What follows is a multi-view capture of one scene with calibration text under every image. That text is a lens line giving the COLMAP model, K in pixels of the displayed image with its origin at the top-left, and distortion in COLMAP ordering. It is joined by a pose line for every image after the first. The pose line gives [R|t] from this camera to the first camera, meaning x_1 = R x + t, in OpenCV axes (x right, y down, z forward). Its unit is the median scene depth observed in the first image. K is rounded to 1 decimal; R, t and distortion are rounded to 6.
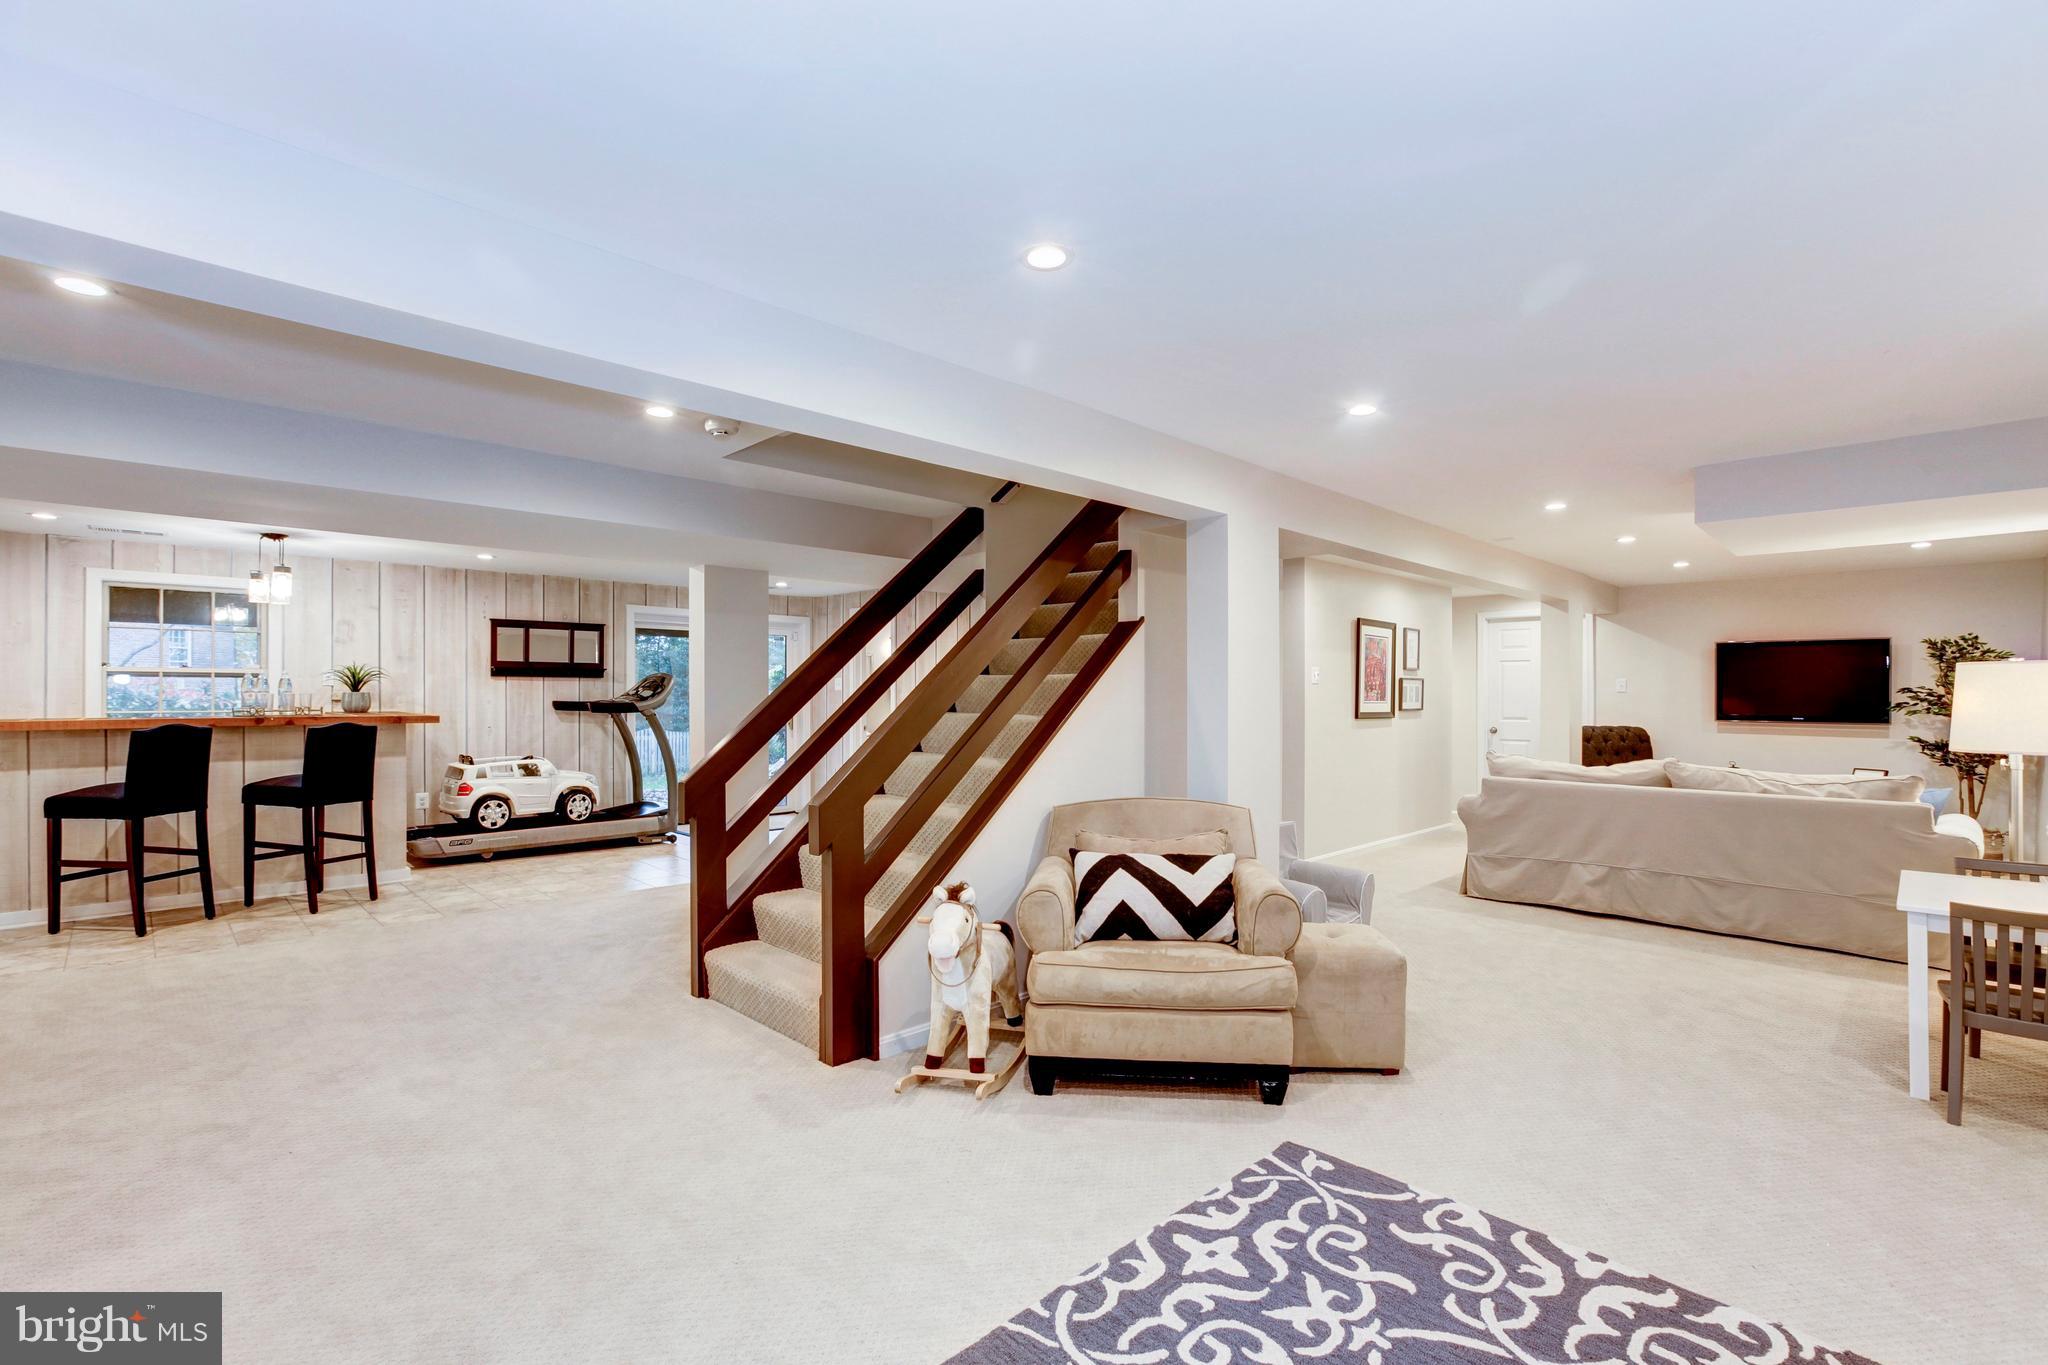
lens RADIAL K [[931.6, 0, 1019.0], [0, 931.6, 691.3], [0, 0, 1]] dist [-0.003756, 0.004639]
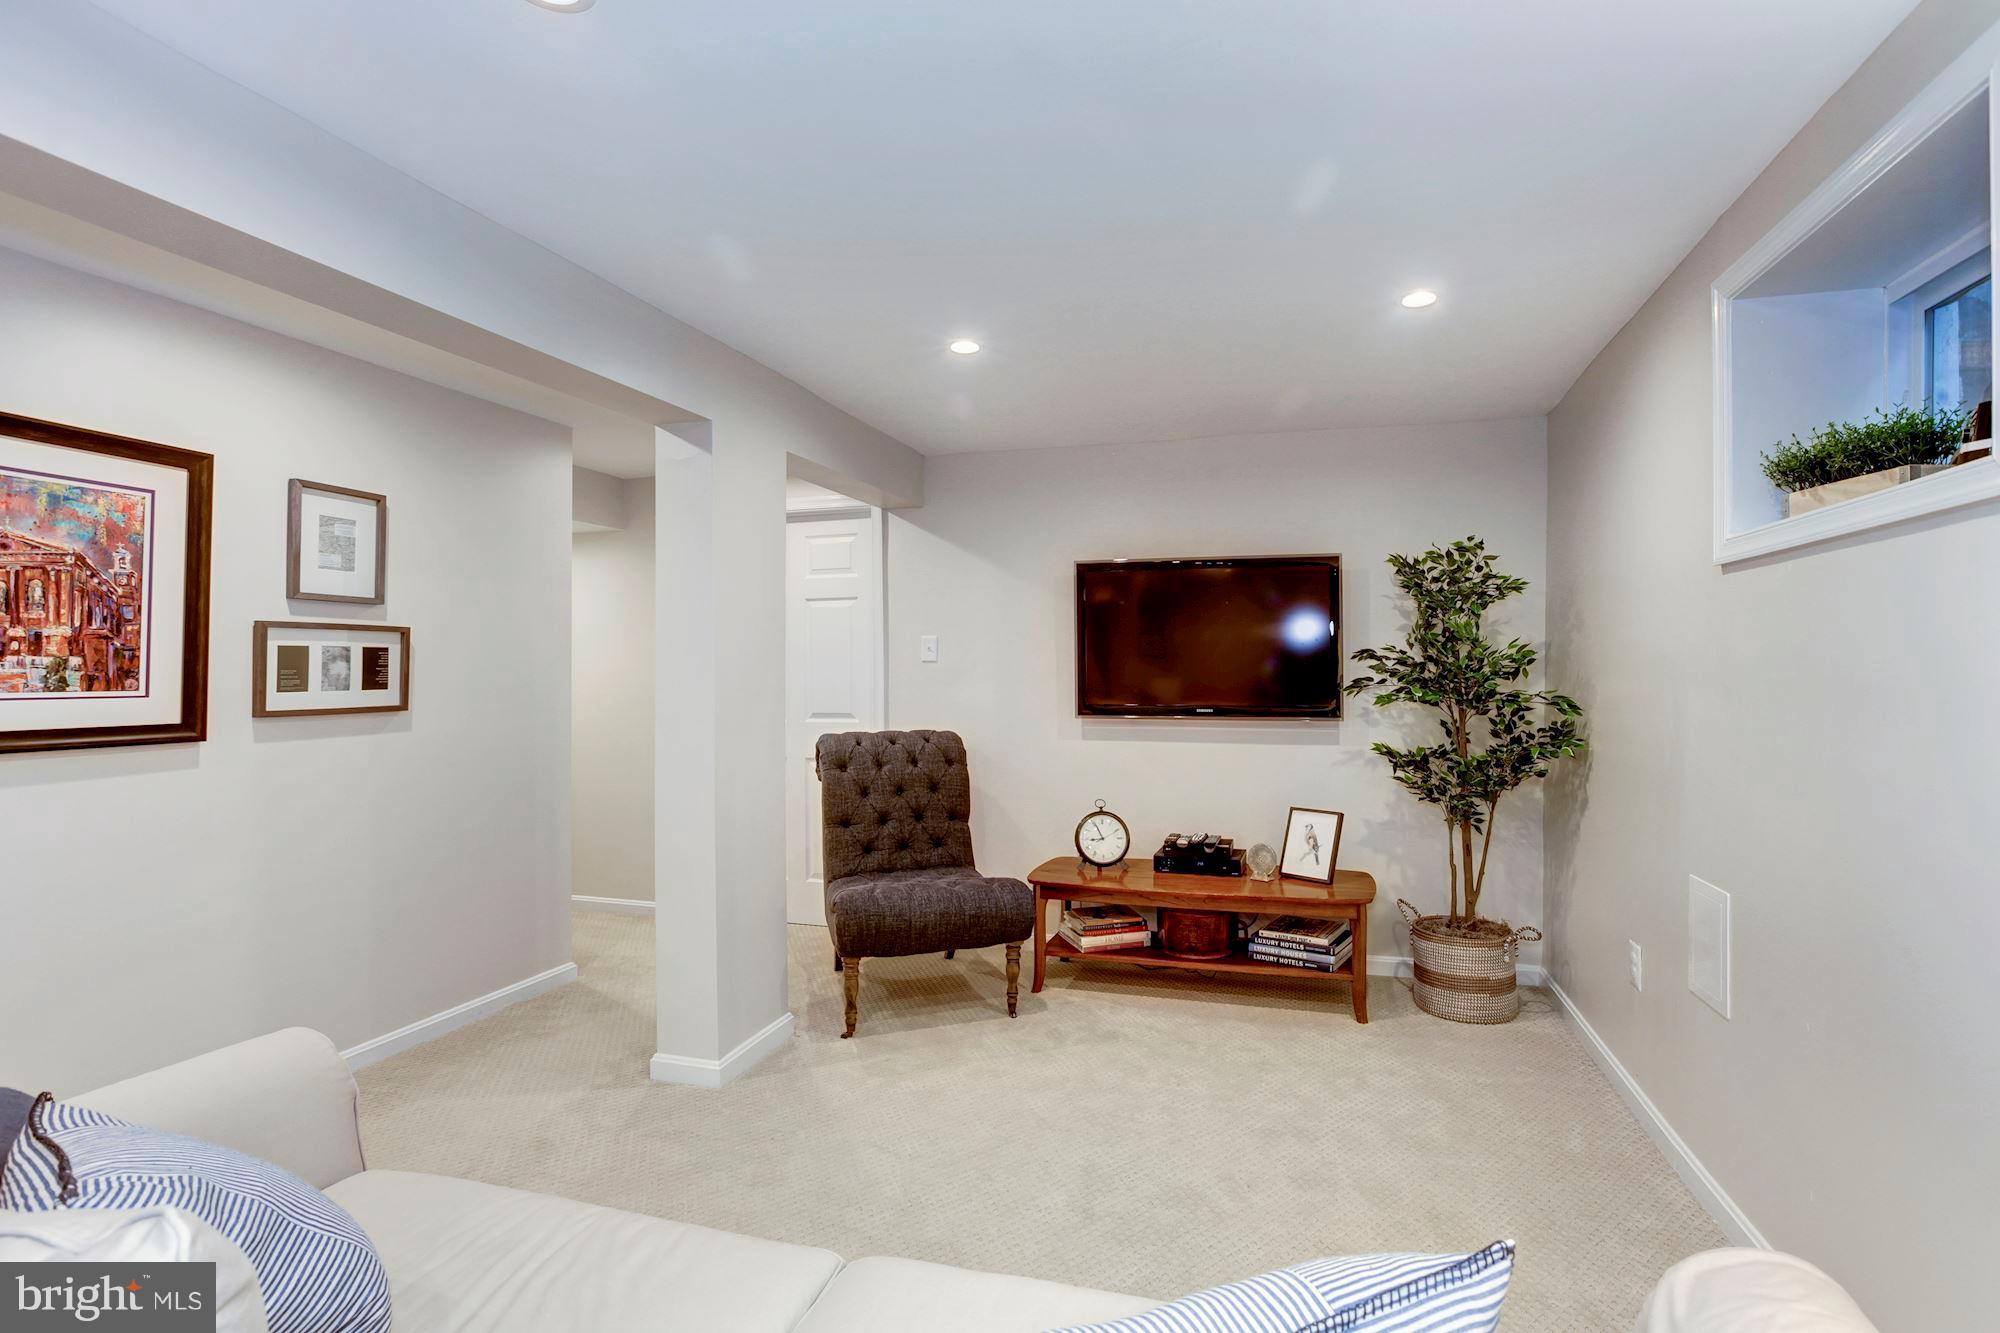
lens RADIAL K [[909.8, 0, 1002.6], [0, 909.8, 669.7], [0, 0, 1]] dist [-0.003756, 0.004639]
pose [[0.914134, -0.005653, 0.405372, 0.561212], [0.006913, 0.999975, -0.001643, 0.006827], [-0.405352, 0.004304, 0.914150, 0.619633]]
